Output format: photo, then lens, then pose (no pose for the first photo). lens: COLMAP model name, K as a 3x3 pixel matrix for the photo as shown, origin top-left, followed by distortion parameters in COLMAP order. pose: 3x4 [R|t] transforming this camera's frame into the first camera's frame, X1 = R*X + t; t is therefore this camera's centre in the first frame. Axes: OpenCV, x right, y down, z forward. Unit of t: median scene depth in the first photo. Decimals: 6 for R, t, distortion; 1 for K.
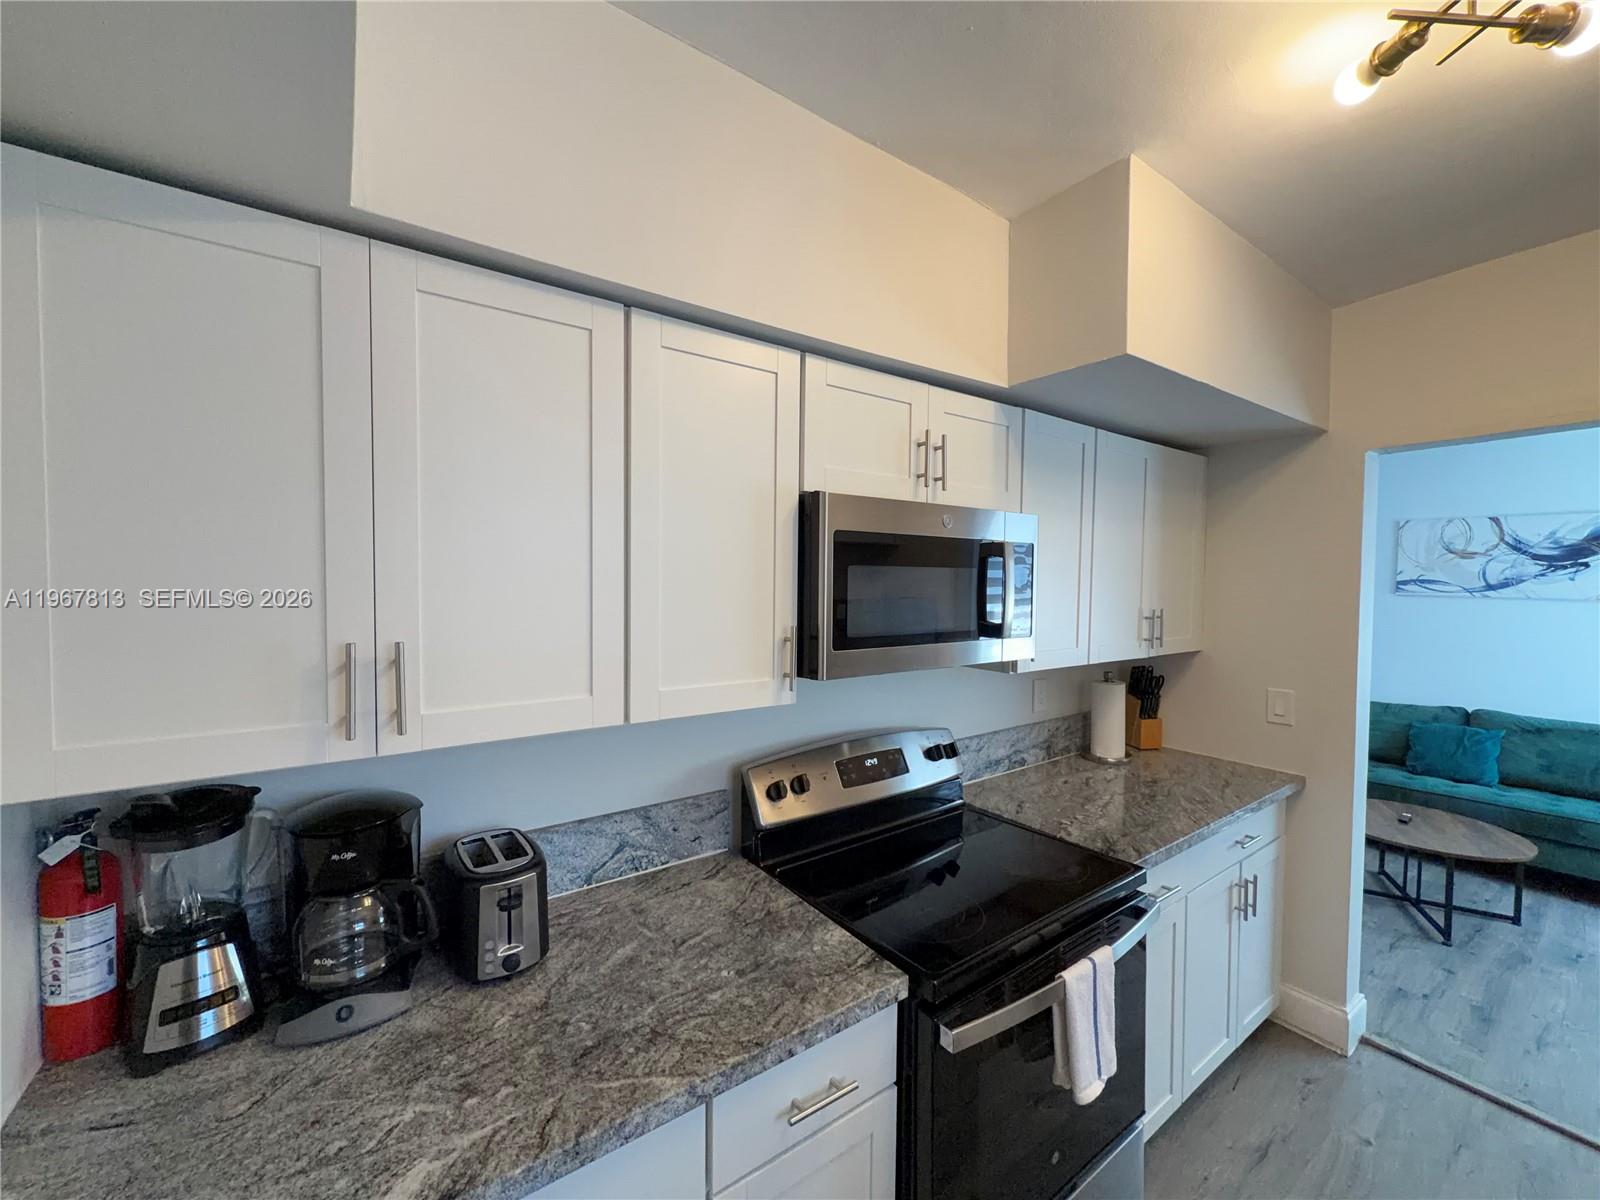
lens RADIAL K [[637.5, 0, 802.4], [0, 637.5, 600.2], [0, 0, 1]] dist [-0.000491, -0.000040]
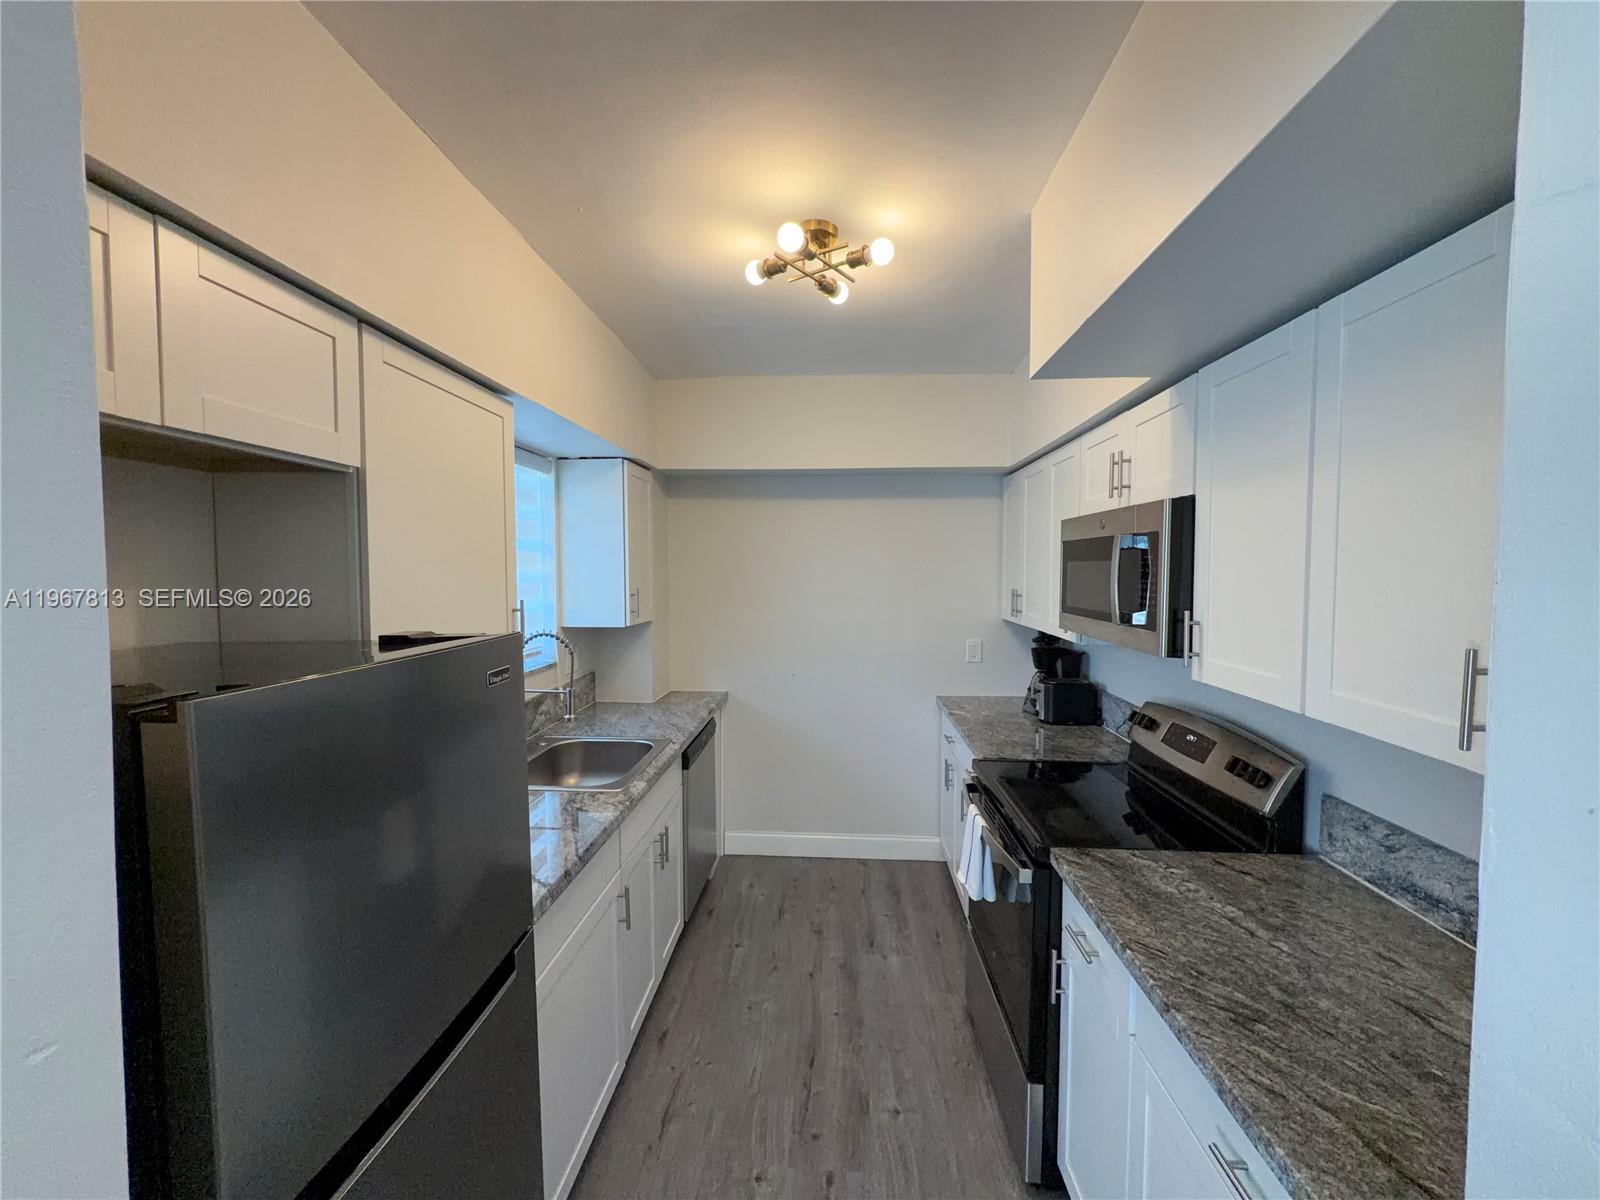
lens RADIAL K [[637.5, 0, 802.4], [0, 637.5, 600.2], [0, 0, 1]] dist [-0.000491, -0.000040]
pose [[-0.627353, 0.029585, -0.778173, 1.166061], [-0.035871, 0.997119, 0.066828, -0.025243], [0.777908, 0.069839, -0.624485, 0.980981]]
